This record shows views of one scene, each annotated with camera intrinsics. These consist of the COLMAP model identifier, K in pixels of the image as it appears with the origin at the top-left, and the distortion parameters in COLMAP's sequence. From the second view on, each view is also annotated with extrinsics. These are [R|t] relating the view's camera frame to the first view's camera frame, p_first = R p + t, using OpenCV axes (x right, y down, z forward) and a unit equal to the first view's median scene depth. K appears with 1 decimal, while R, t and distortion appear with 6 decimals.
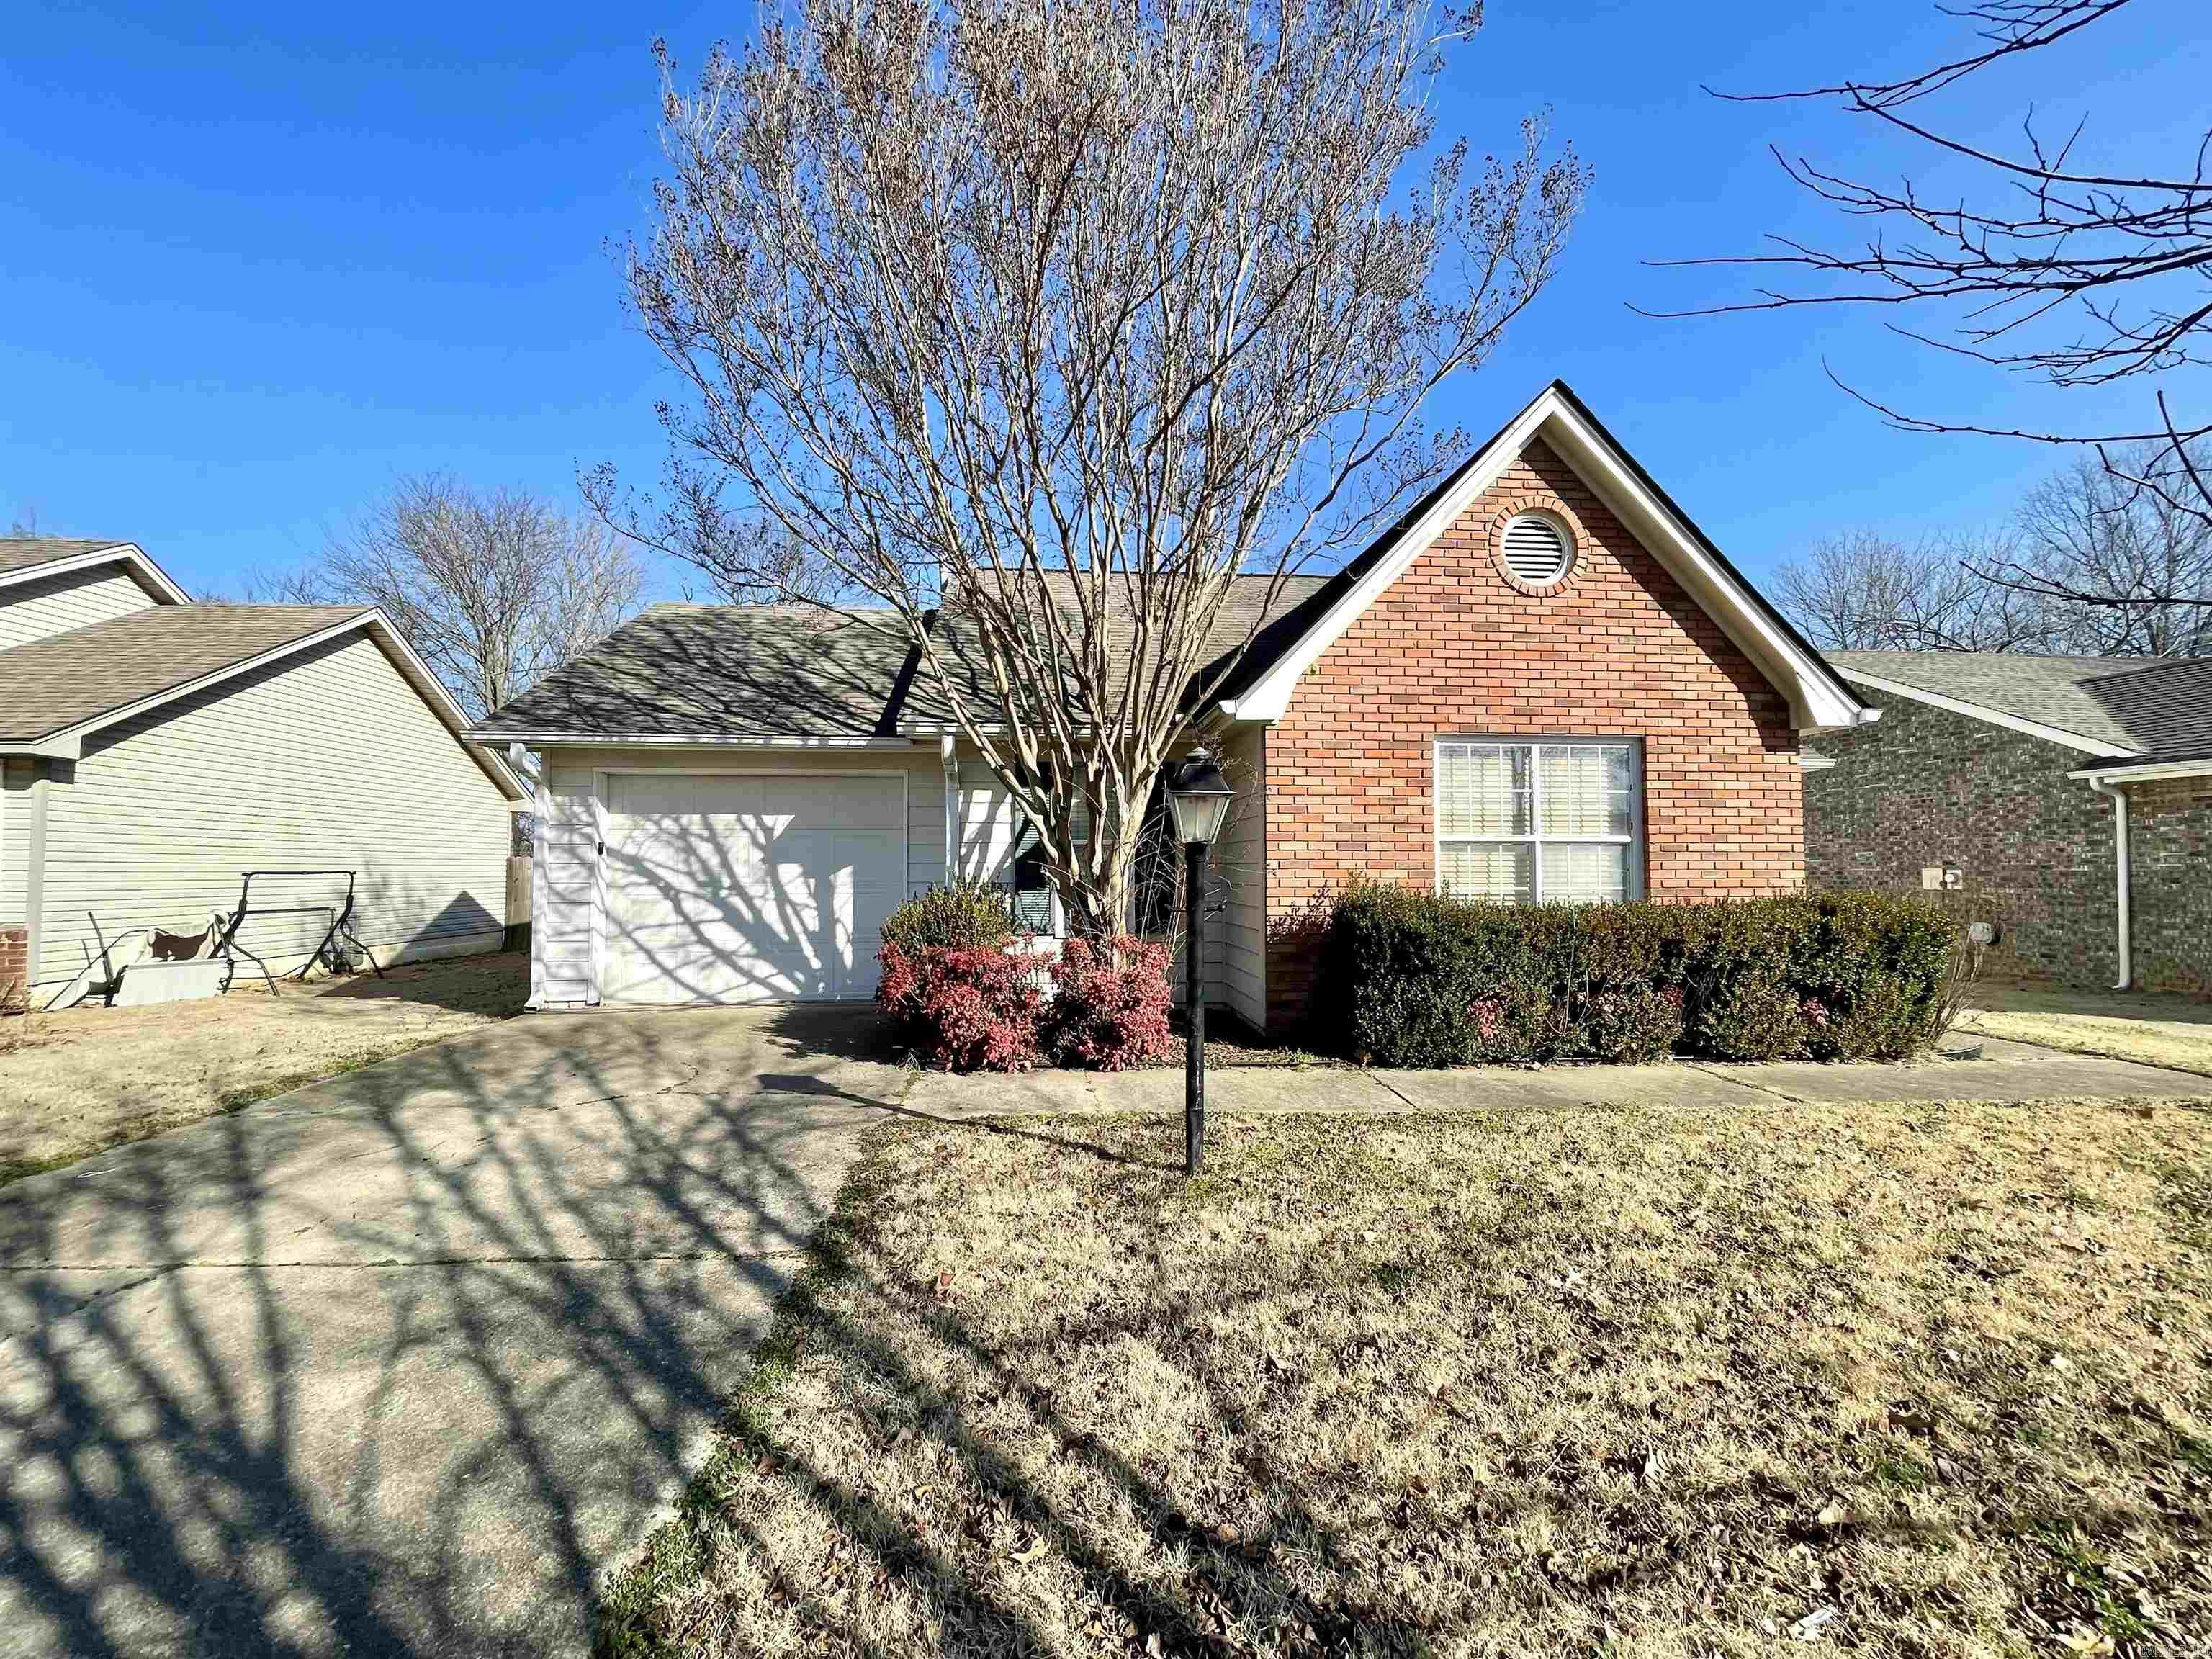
lens RADIAL K [[893.9, 0, 1095.8], [0, 893.9, 839.8], [0, 0, 1]] dist [-0.001077, -0.000767]
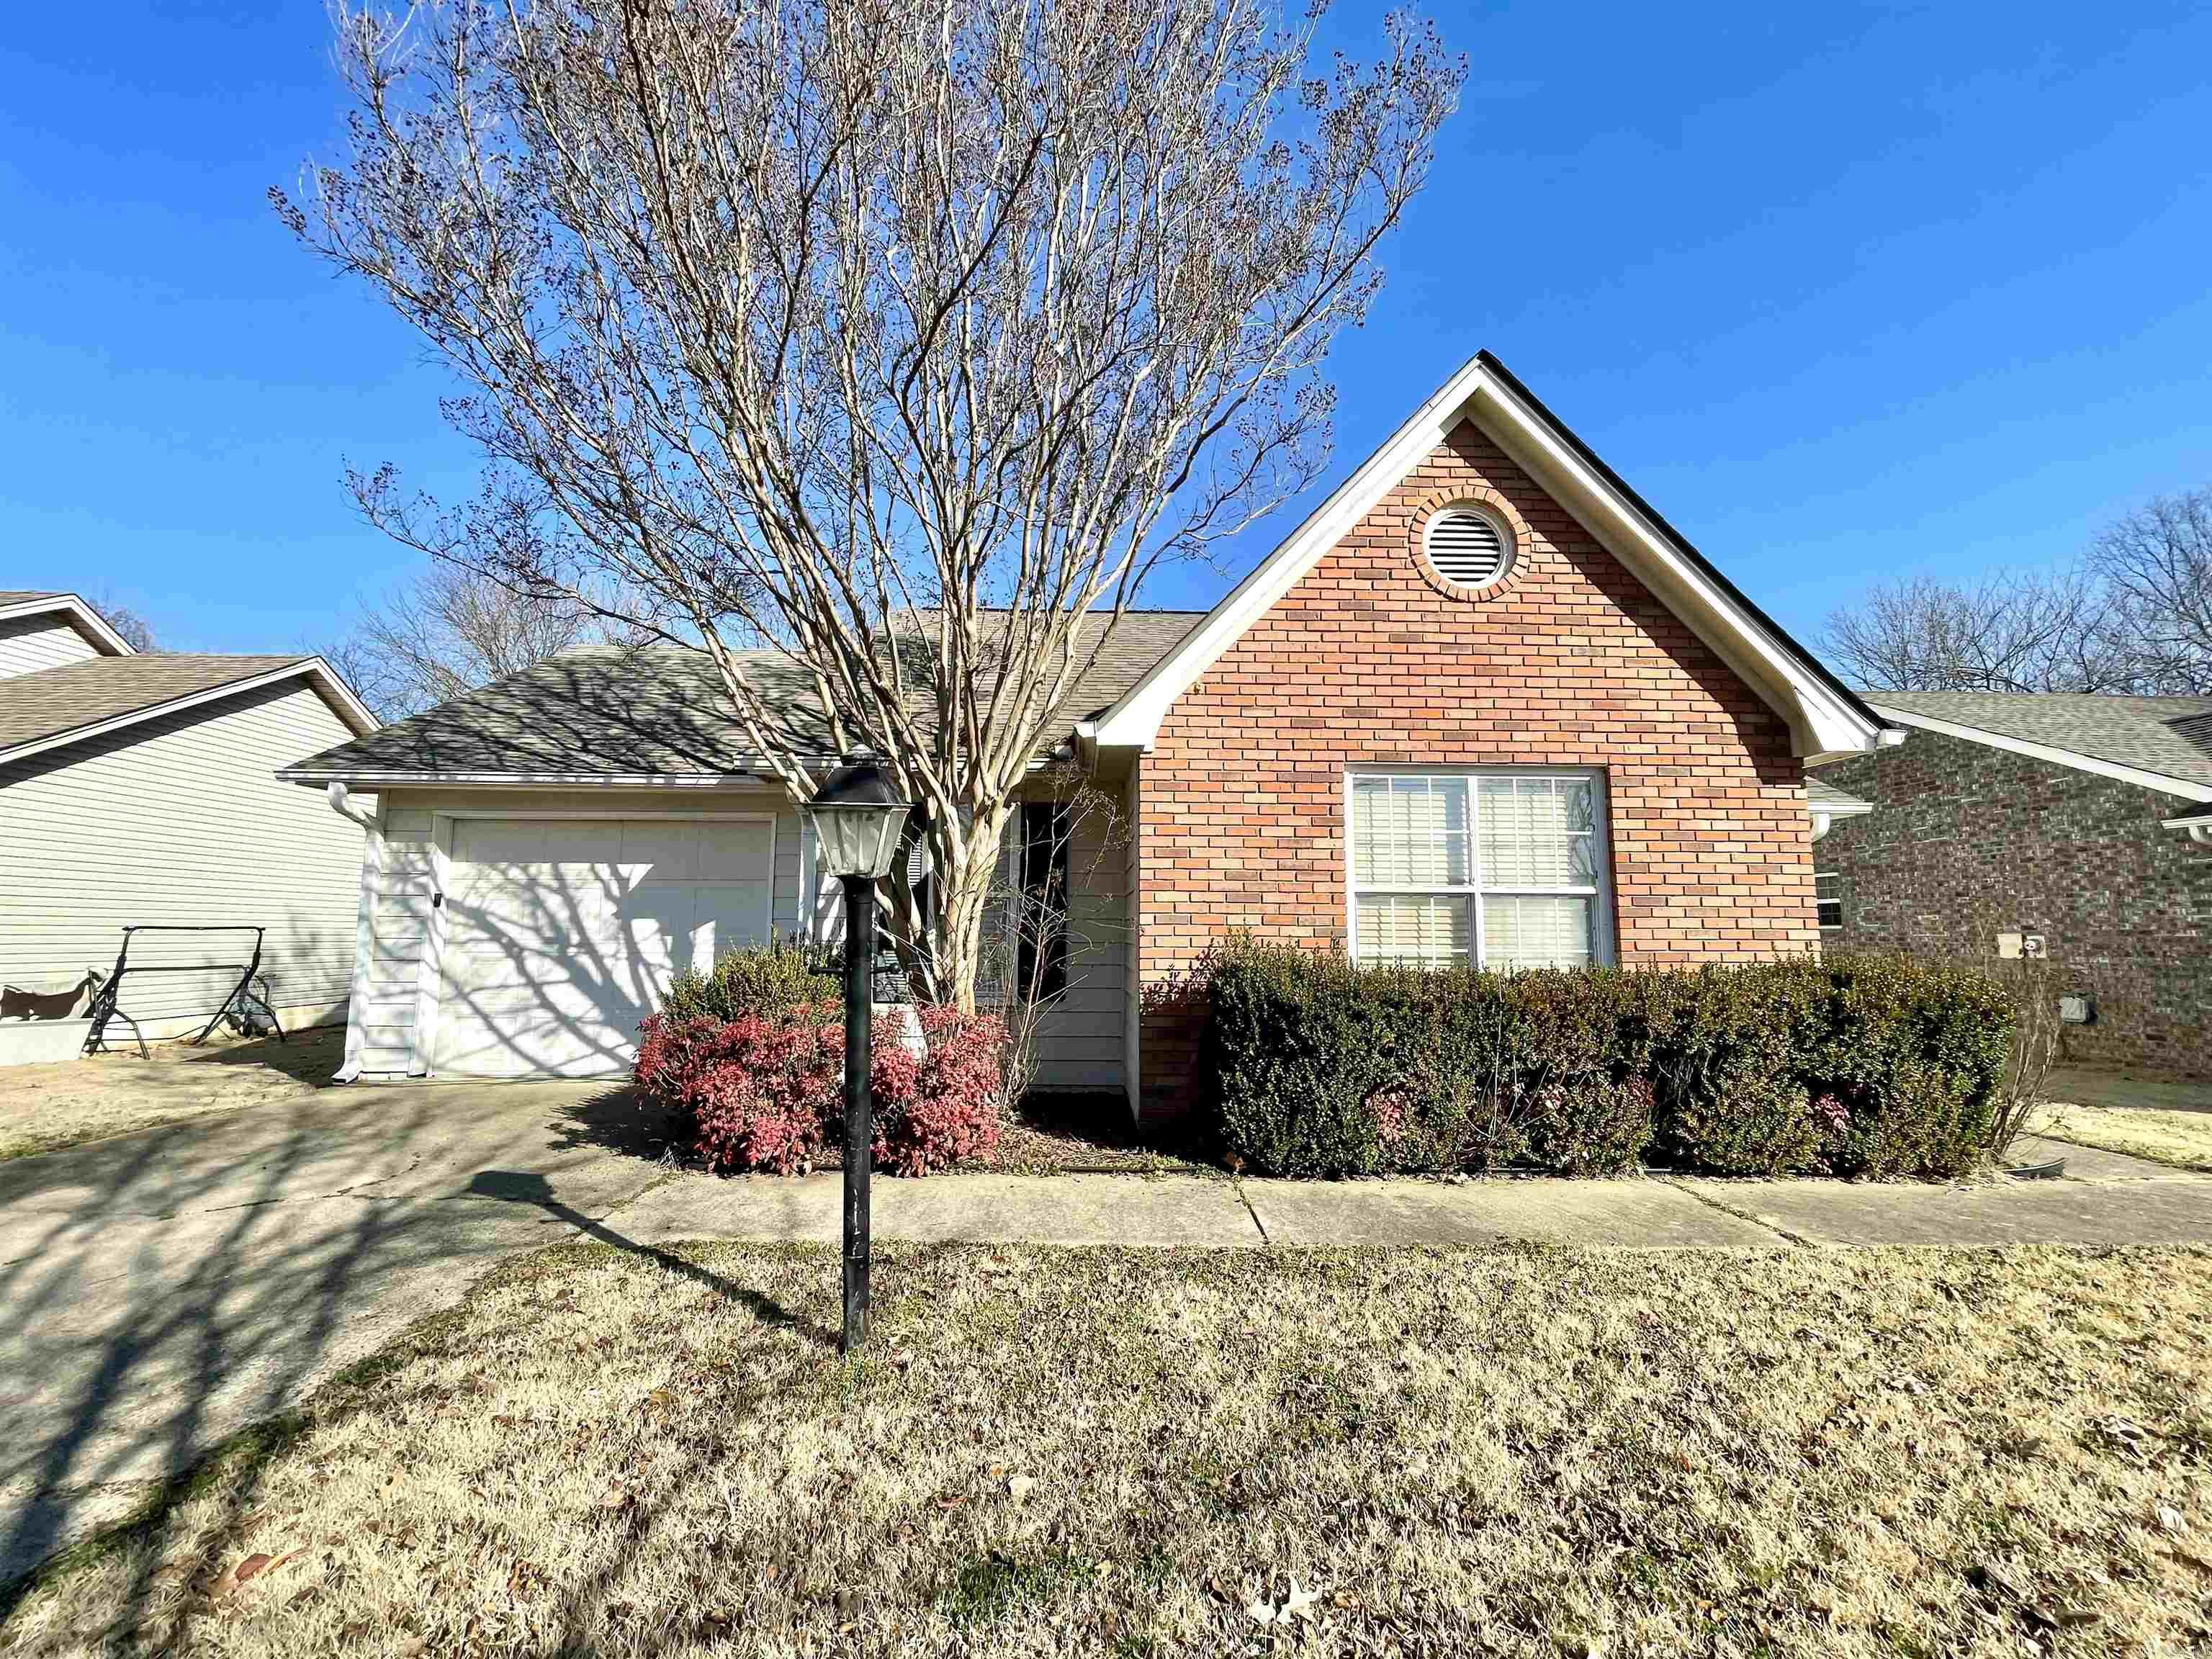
lens RADIAL K [[893.9, 0, 1096.1], [0, 893.9, 839.6], [0, 0, 1]] dist [-0.001077, -0.000767]
pose [[0.998608, 0.000007, -0.052753, 0.191744], [-0.003830, 0.997371, -0.072361, 0.013879], [0.052614, 0.072462, 0.995982, 0.163331]]
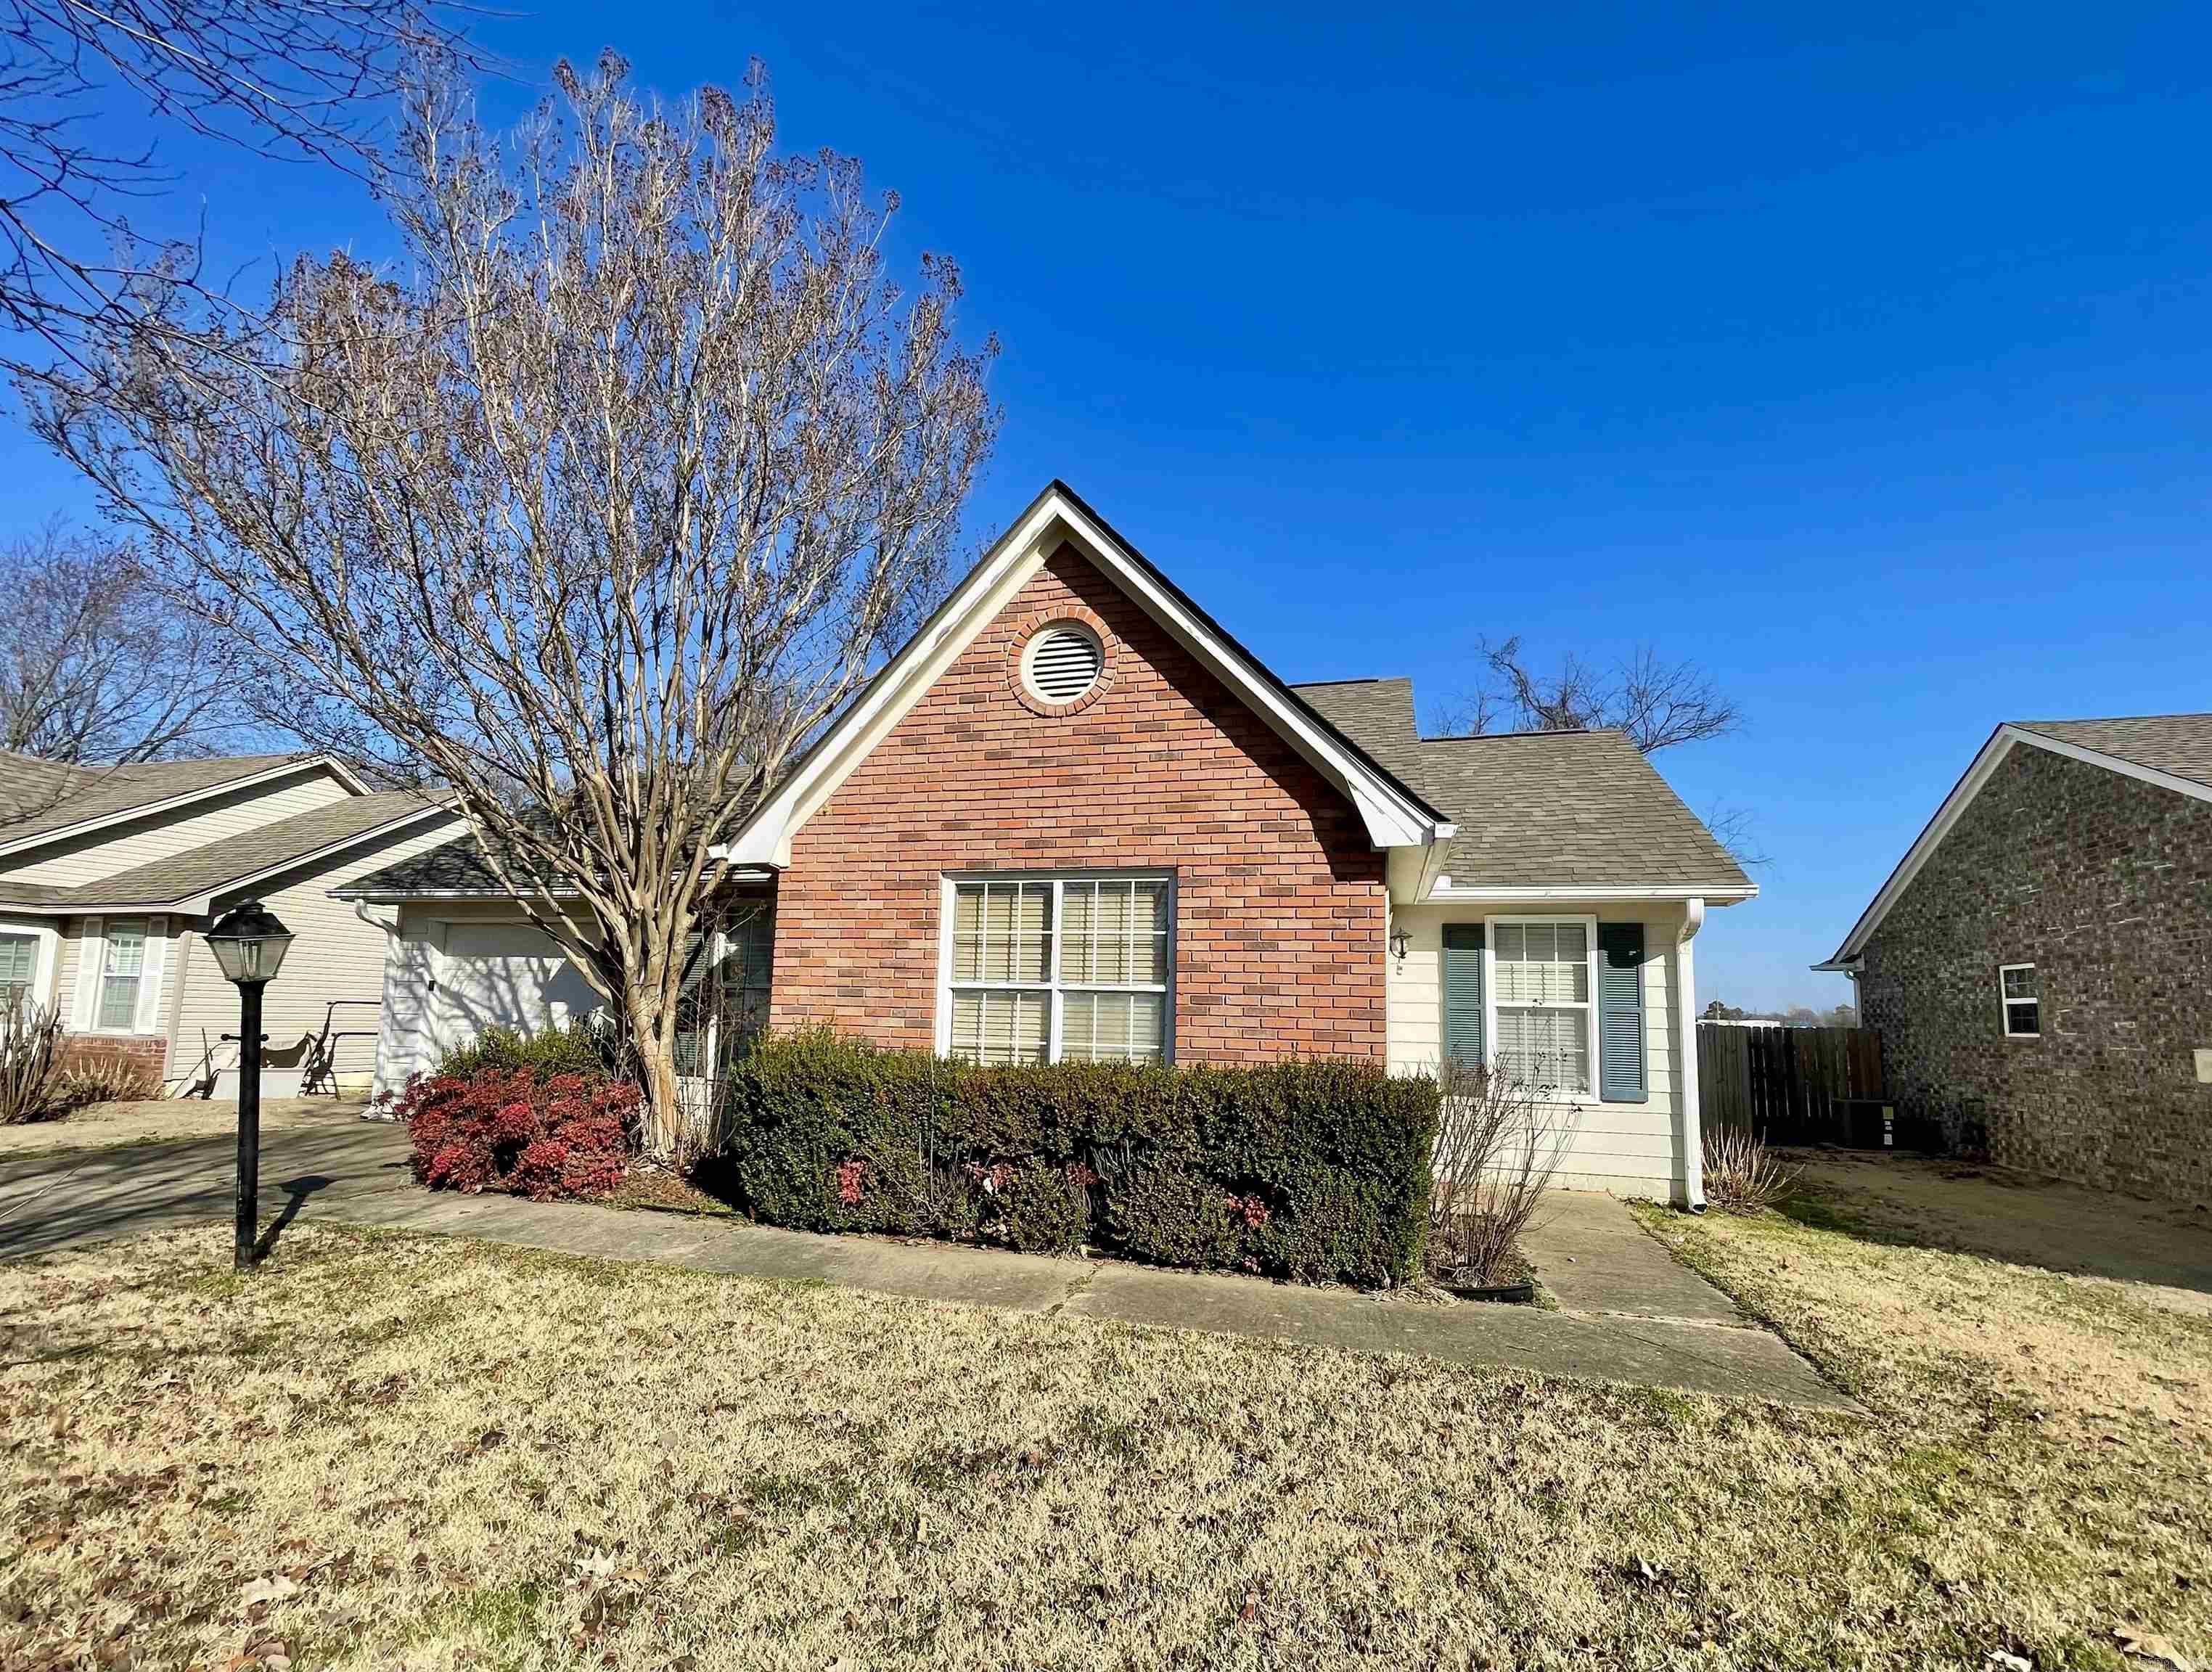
lens RADIAL K [[982.6, 0, 1082.3], [0, 982.6, 909.7], [0, 0, 1]] dist [0.001276, -0.001204]
pose [[0.932297, -0.014716, -0.361395, 0.889672], [-0.014432, 0.996863, -0.077824, -0.002200], [0.361406, 0.077771, 0.929159, 0.110698]]
